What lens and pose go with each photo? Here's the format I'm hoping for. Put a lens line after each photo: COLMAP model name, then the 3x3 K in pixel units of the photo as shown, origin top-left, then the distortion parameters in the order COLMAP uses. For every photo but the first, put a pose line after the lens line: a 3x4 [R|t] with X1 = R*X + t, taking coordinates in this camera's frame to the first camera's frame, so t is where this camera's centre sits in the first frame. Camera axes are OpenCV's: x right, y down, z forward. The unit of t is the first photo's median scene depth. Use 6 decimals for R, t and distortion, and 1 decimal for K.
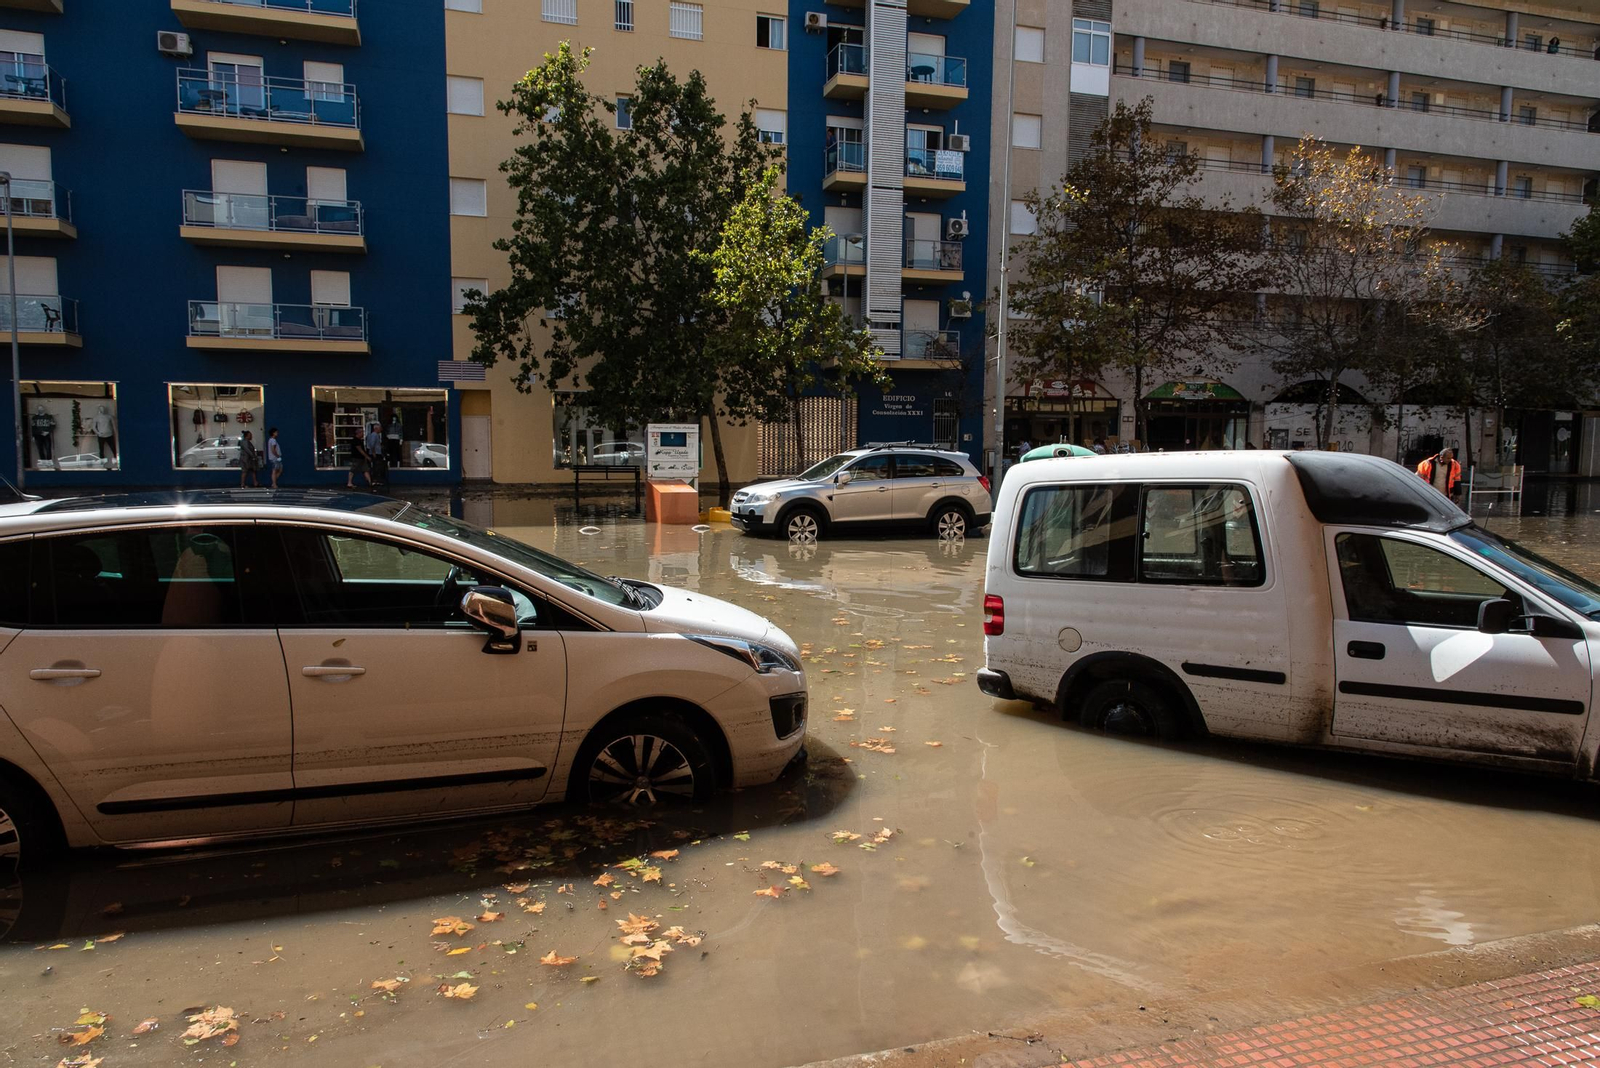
lens RADIAL K [[1111.4, 0, 799.8], [0, 1111.4, 533.7], [0, 0, 1]] dist [0.000670, 0.000253]
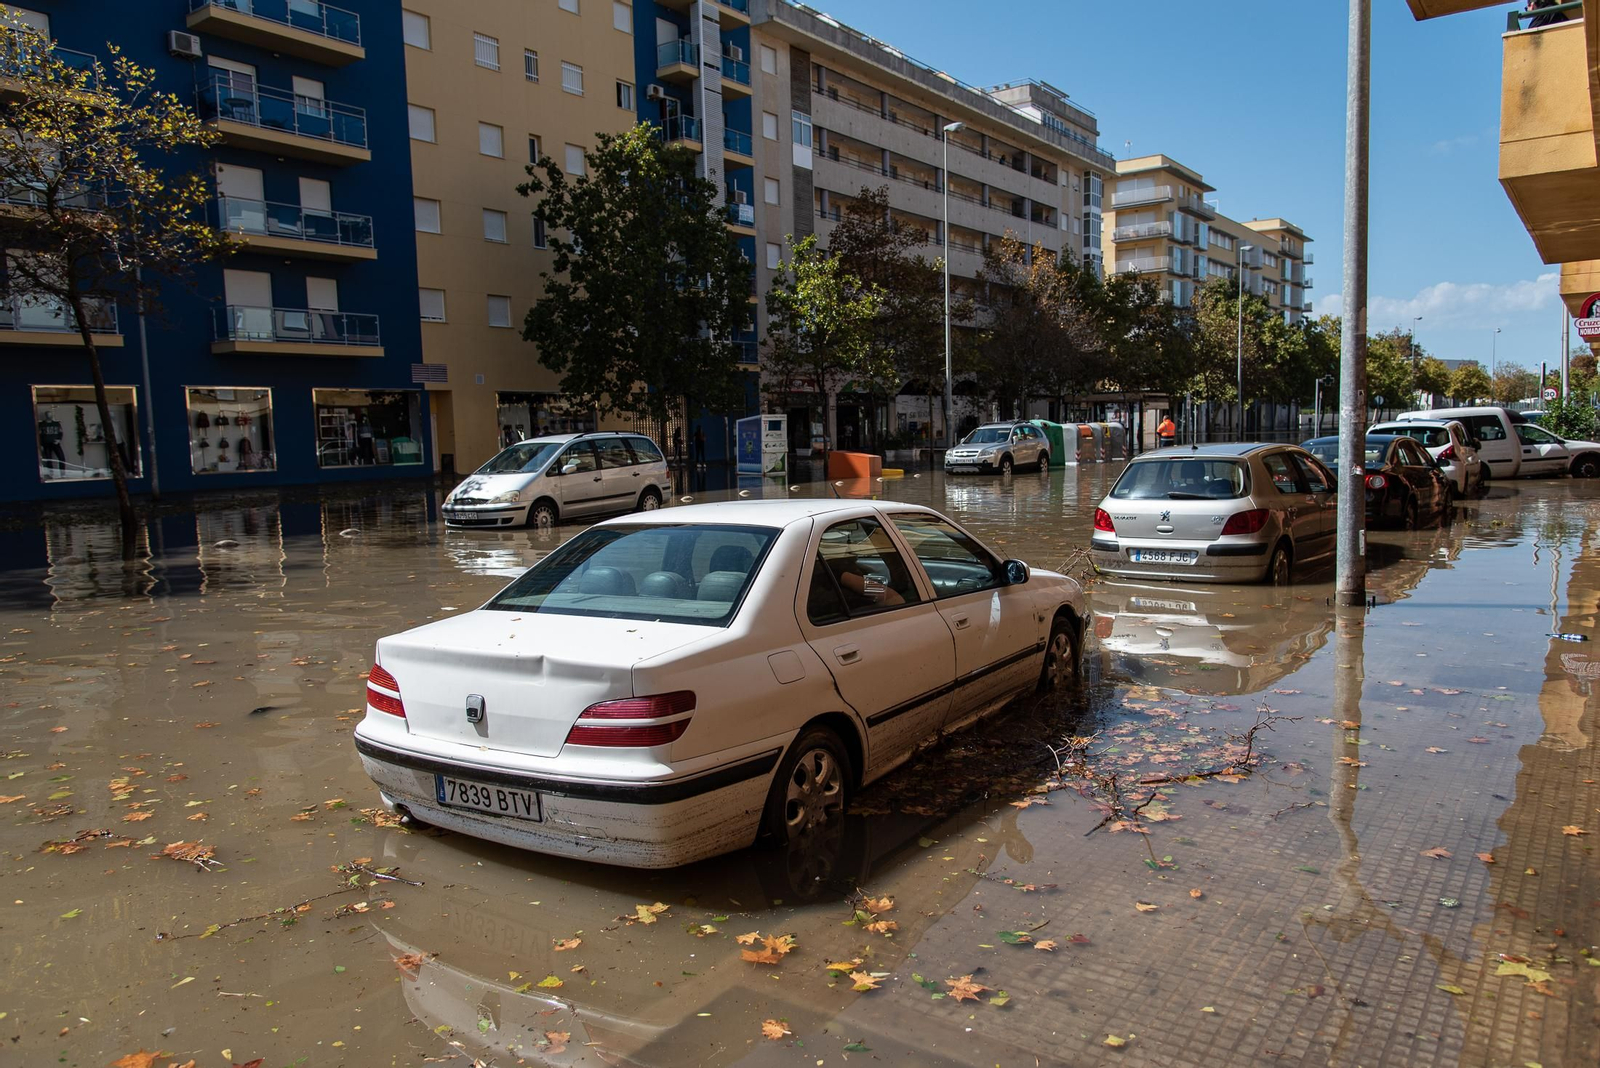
lens RADIAL K [[1220.6, 0, 800.5], [0, 1220.6, 537.3], [0, 0, 1]] dist [0.005101, -0.004567]
pose [[0.784140, -0.081763, 0.615175, -0.800536], [0.082843, 0.996202, 0.026808, 0.012698], [-0.615030, 0.029942, 0.787935, -0.174409]]
